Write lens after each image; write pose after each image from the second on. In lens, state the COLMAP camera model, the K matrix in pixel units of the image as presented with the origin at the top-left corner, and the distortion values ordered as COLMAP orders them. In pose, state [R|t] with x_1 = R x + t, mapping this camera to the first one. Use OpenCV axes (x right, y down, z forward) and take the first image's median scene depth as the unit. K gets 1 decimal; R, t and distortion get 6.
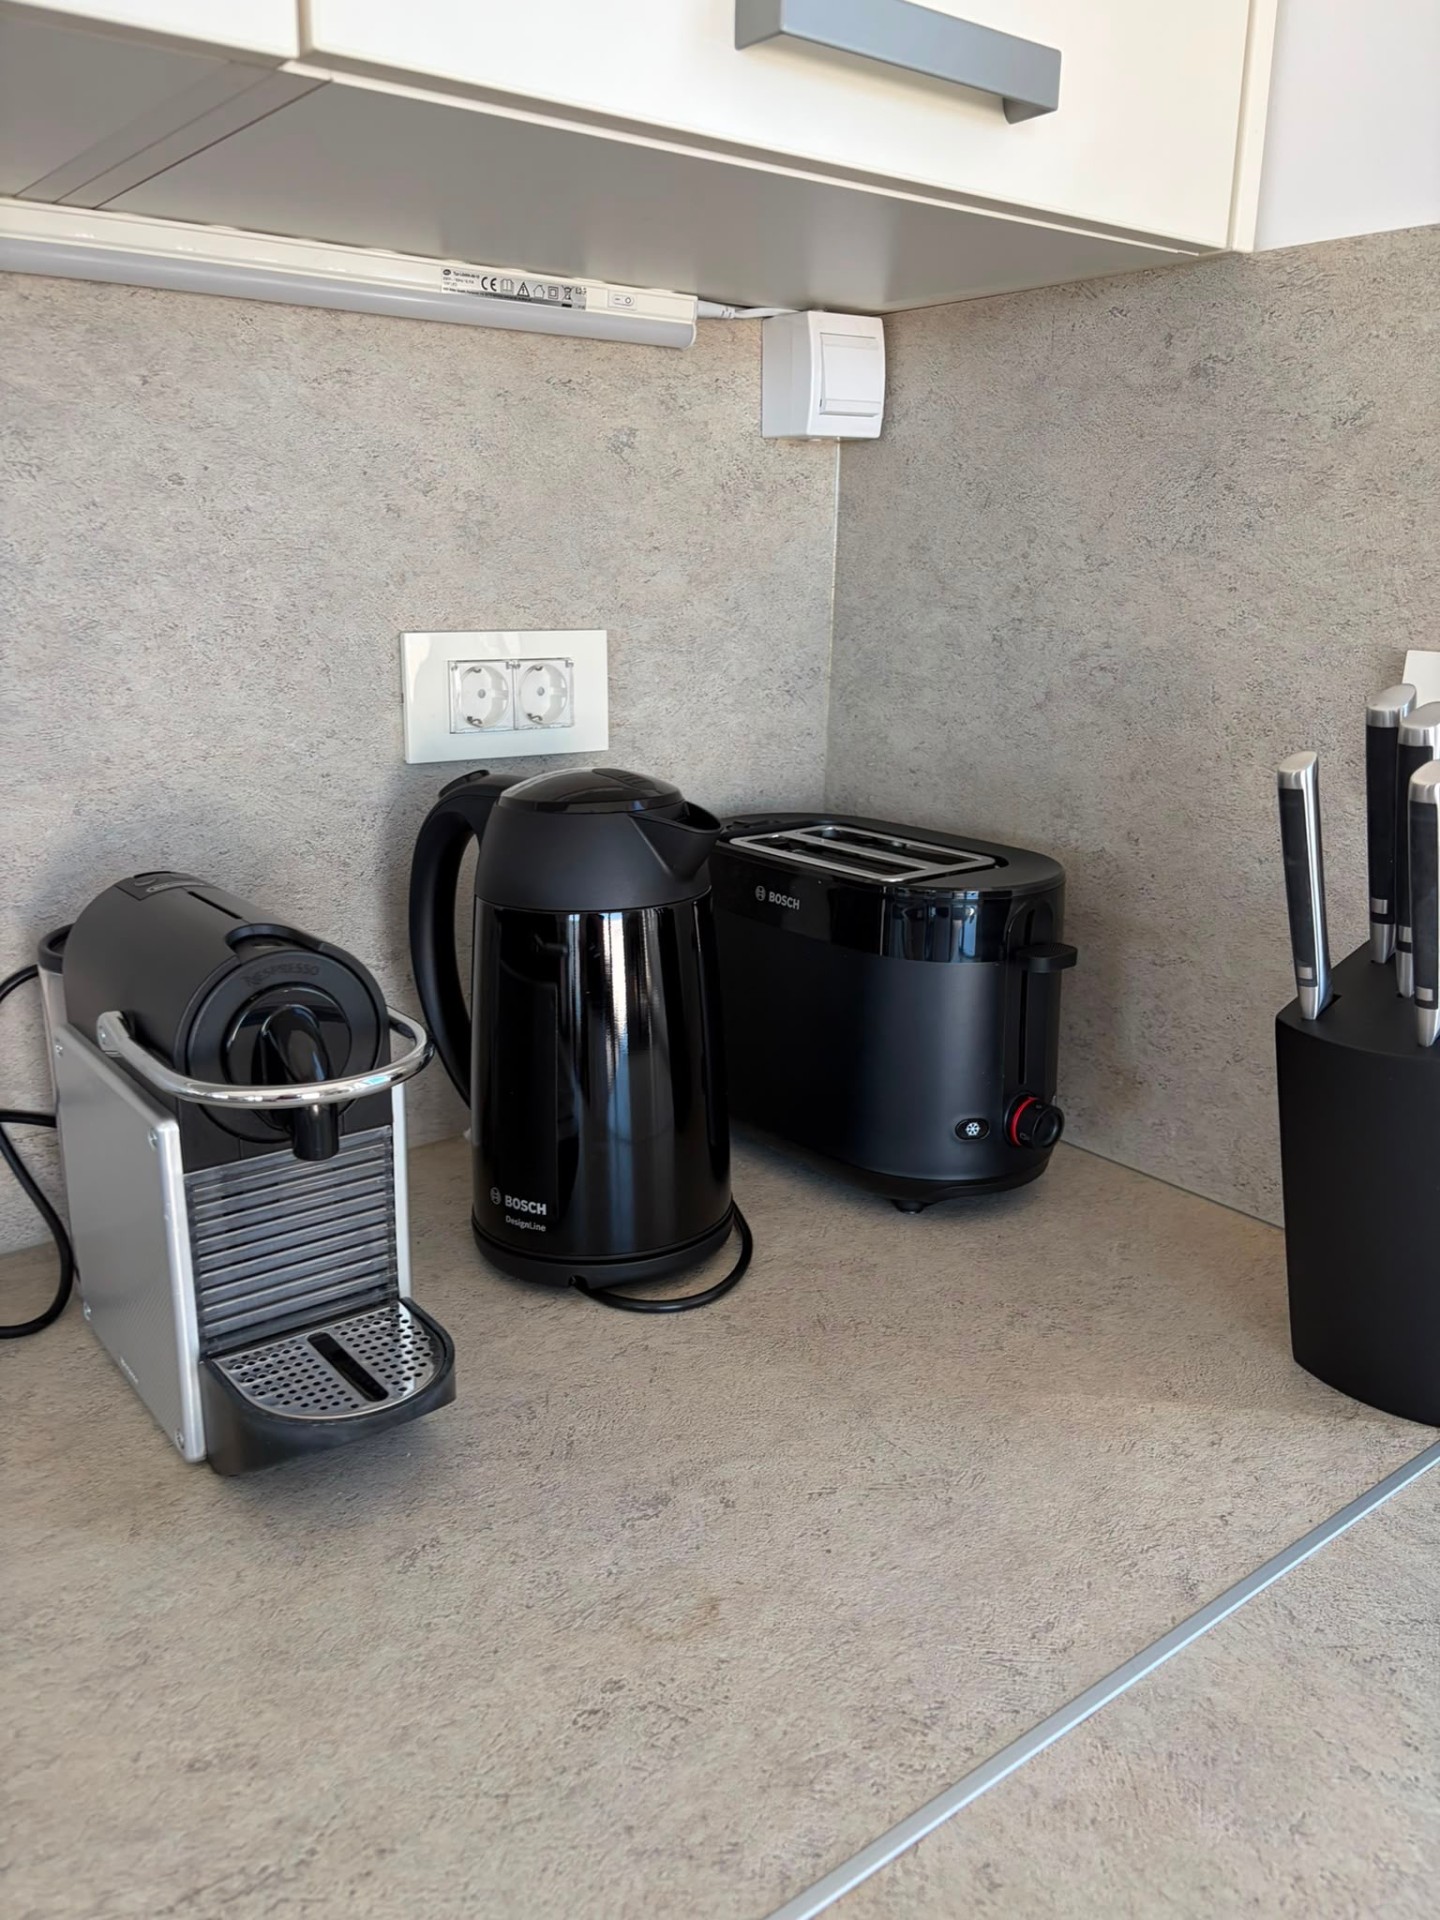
lens RADIAL K [[1470.1, 0, 722.7], [0, 1470.1, 972.3], [0, 0, 1]] dist [0.009675, -0.008893]
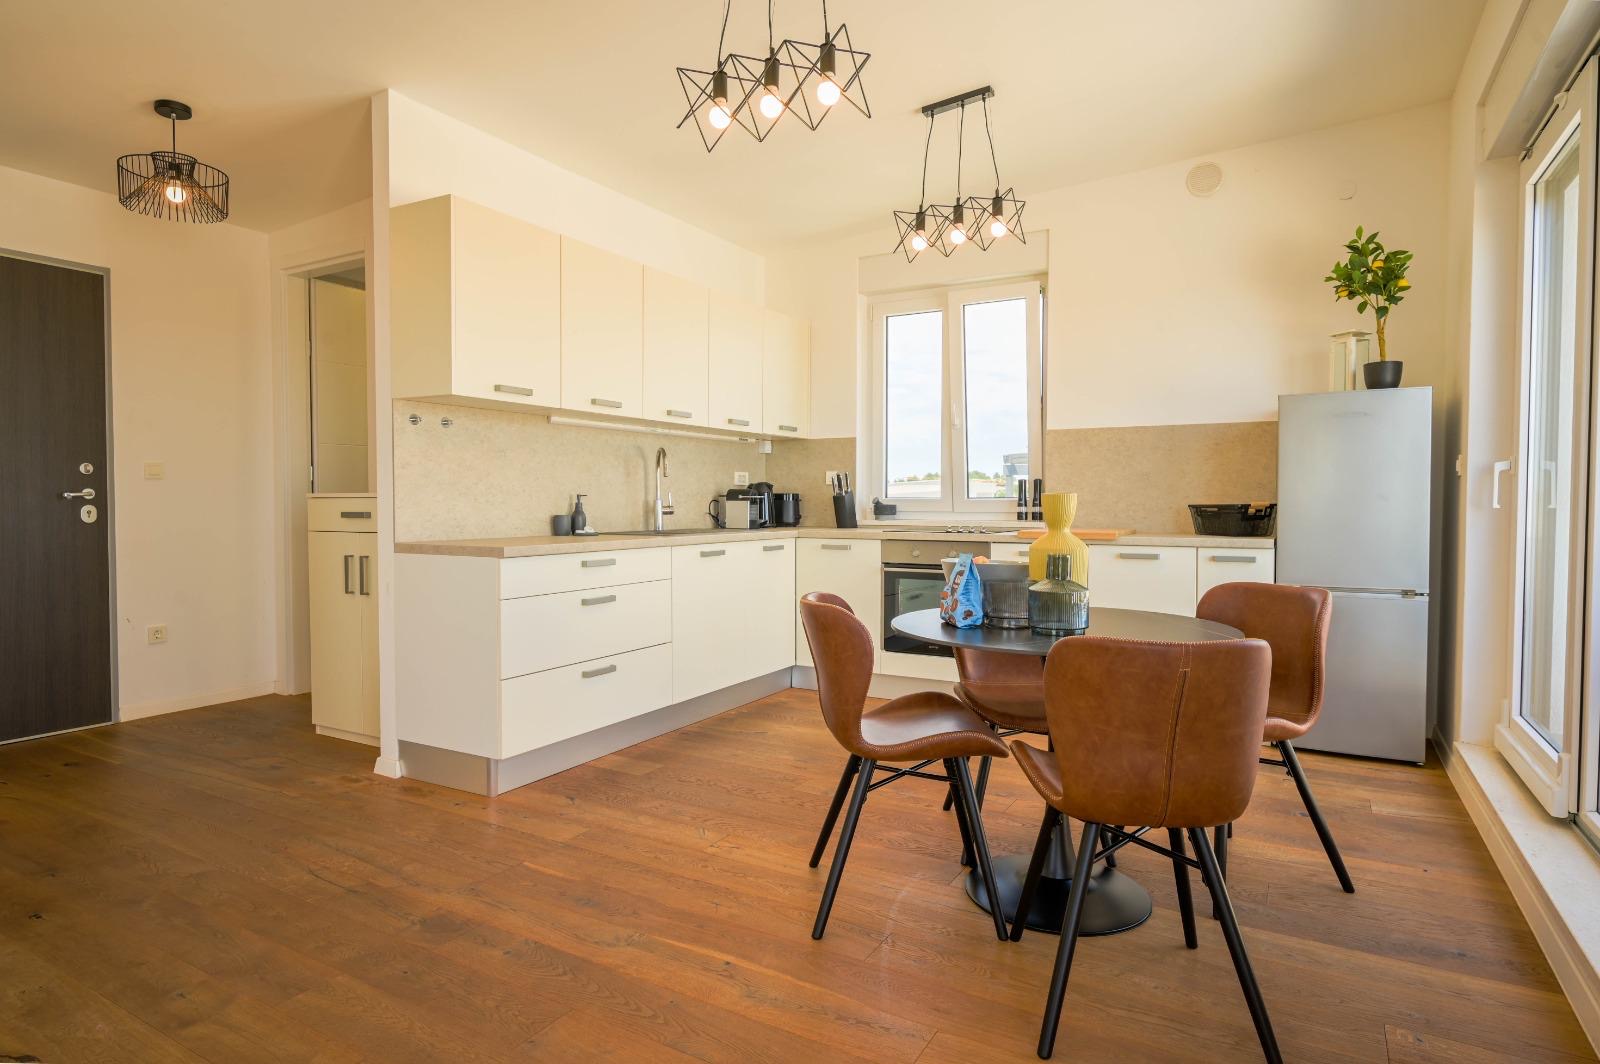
lens RADIAL K [[866.7, 0, 791.6], [0, 866.7, 534.4], [0, 0, 1]] dist [-0.023348, 0.011689]
pose [[0.930469, -0.025257, 0.365499, -1.931680], [0.108998, 0.971532, -0.210346, 1.402748], [-0.349782, 0.235559, 0.906733, -4.193664]]
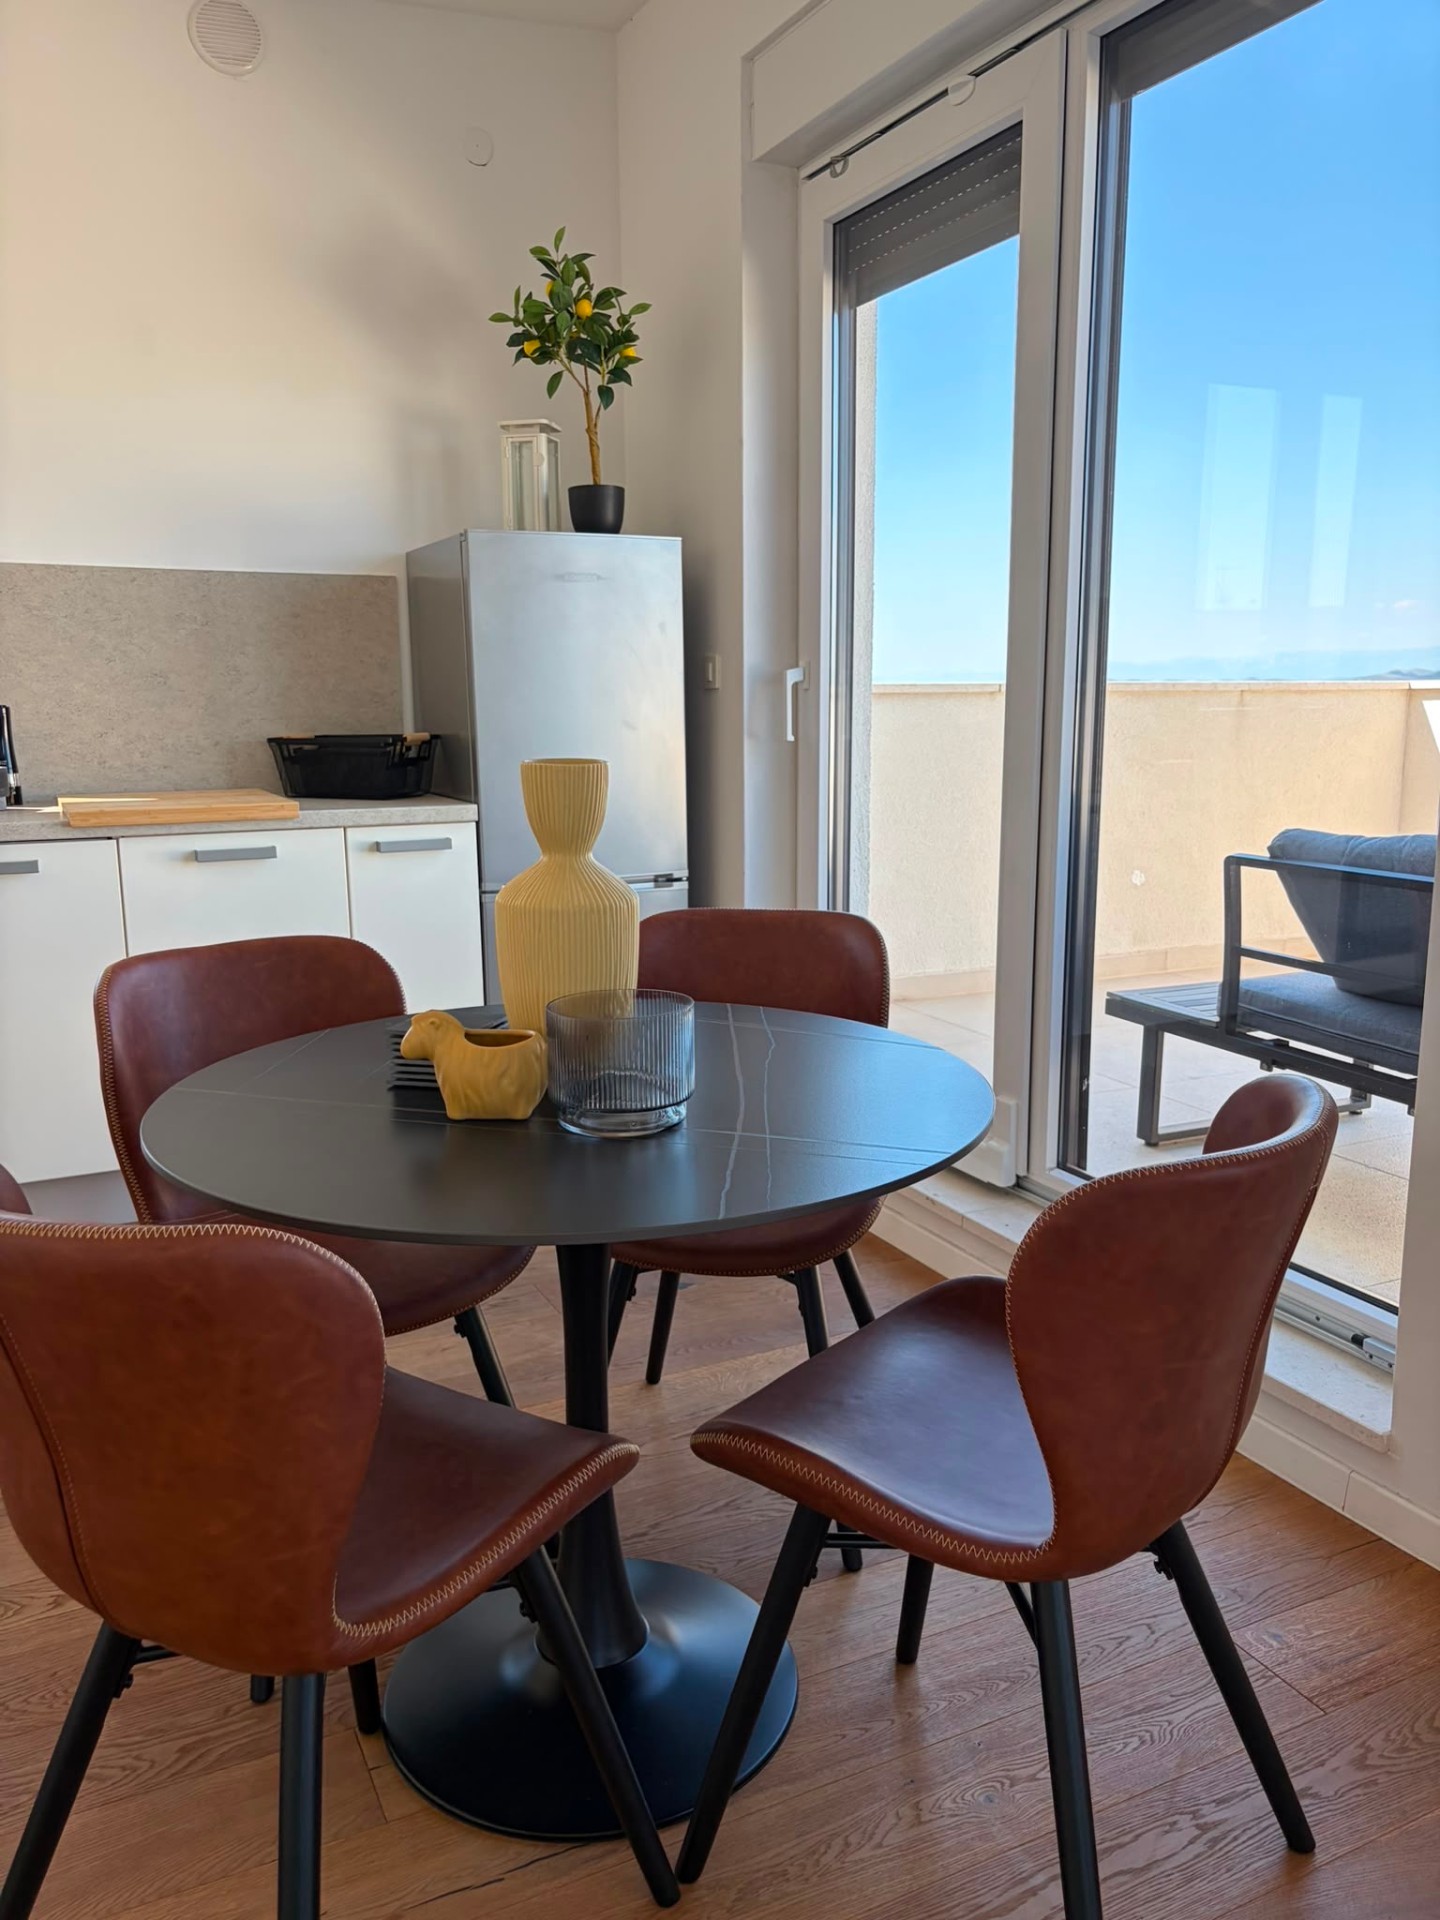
lens RADIAL K [[1470.1, 0, 722.7], [0, 1470.1, 972.3], [0, 0, 1]] dist [0.009675, -0.008893]
pose [[0.200817, -0.193224, 0.960384, -1.906948], [0.271001, 0.953054, 0.135082, 0.933019], [-0.941398, 0.233138, 0.243753, -2.828969]]
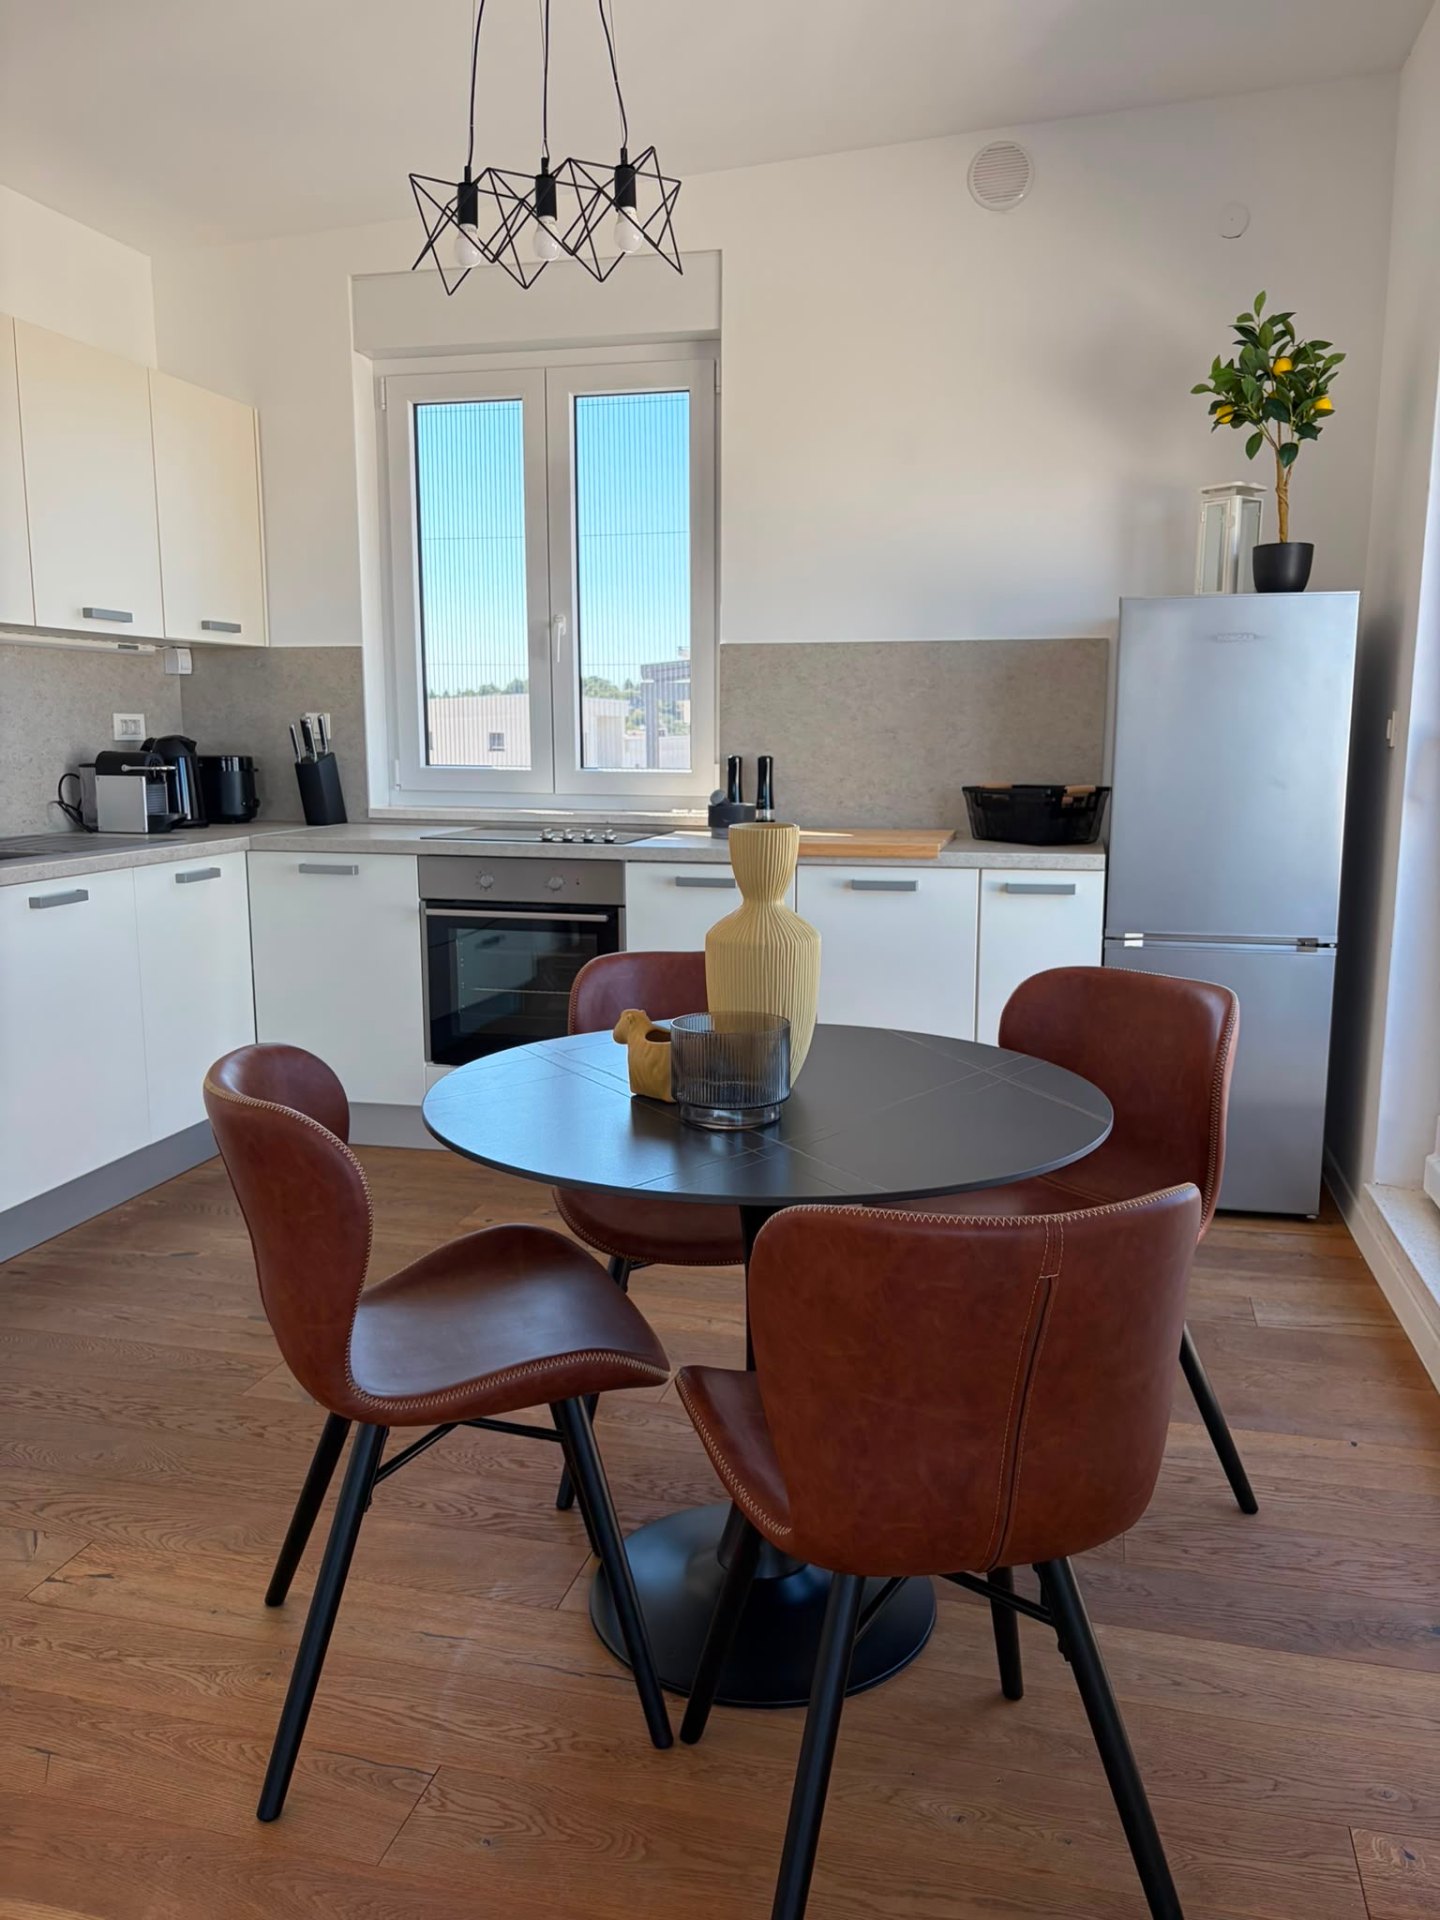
lens RADIAL K [[1454.8, 0, 717.4], [0, 1454.8, 983.0], [0, 0, 1]] dist [0.008396, -0.001172]
pose [[0.785637, -0.115467, 0.607817, -1.627080], [0.174500, 0.983899, -0.038640, 1.153049], [-0.593569, 0.136421, 0.793136, -3.797788]]
